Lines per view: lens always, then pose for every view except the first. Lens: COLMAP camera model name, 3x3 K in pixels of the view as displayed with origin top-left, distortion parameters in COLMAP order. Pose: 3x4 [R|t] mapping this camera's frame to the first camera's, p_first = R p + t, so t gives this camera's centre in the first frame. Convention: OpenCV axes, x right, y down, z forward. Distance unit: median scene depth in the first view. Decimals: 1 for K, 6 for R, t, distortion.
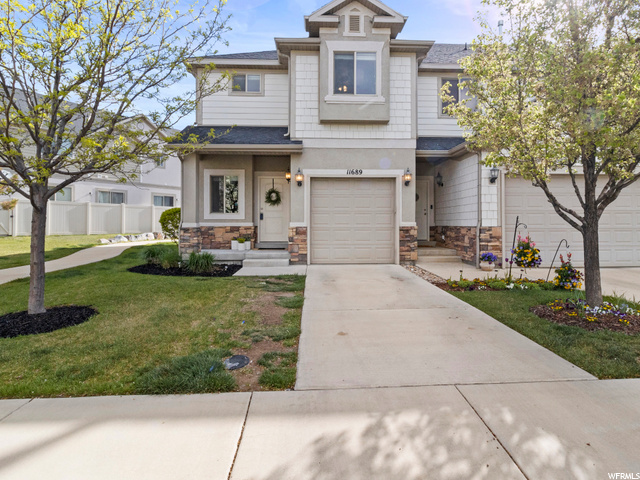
lens RADIAL K [[334.4, 0, 321.3], [0, 334.4, 235.3], [0, 0, 1]] dist [-0.003246, 0.000574]
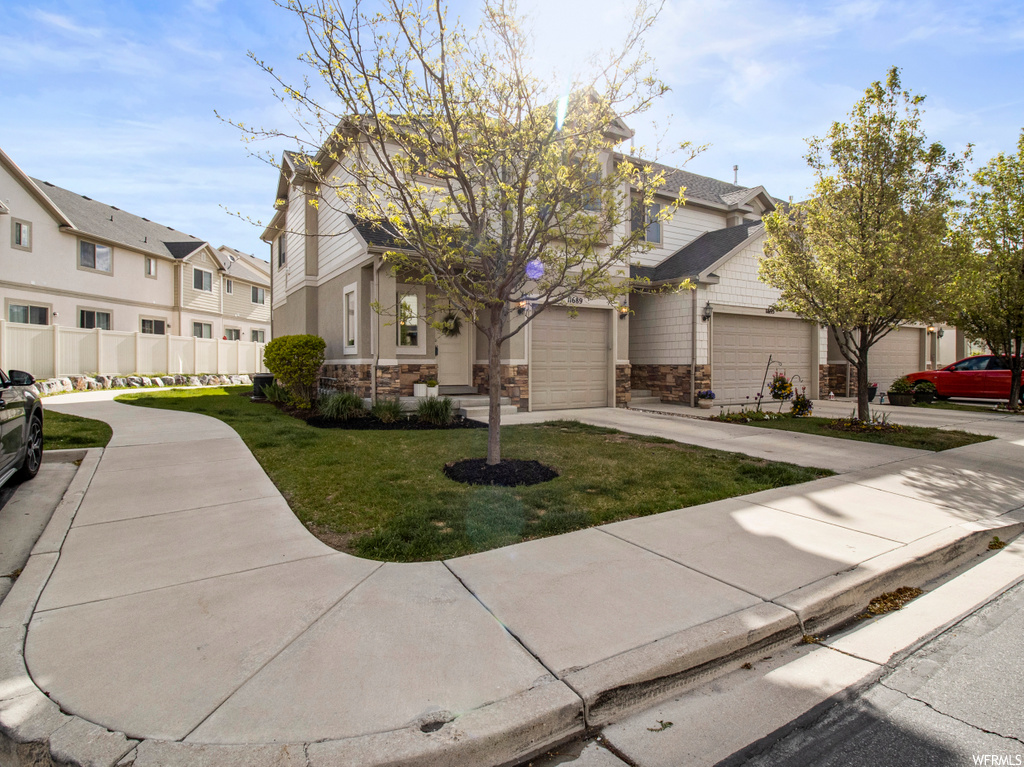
lens RADIAL K [[535.0, 0, 505.8], [0, 535.0, 383.1], [0, 0, 1]] dist [-0.003246, 0.000574]
pose [[0.885605, -0.016180, 0.464158, -0.686692], [0.014014, 0.999869, 0.008115, 0.007127], [-0.464228, -0.000682, 0.885715, -0.123706]]
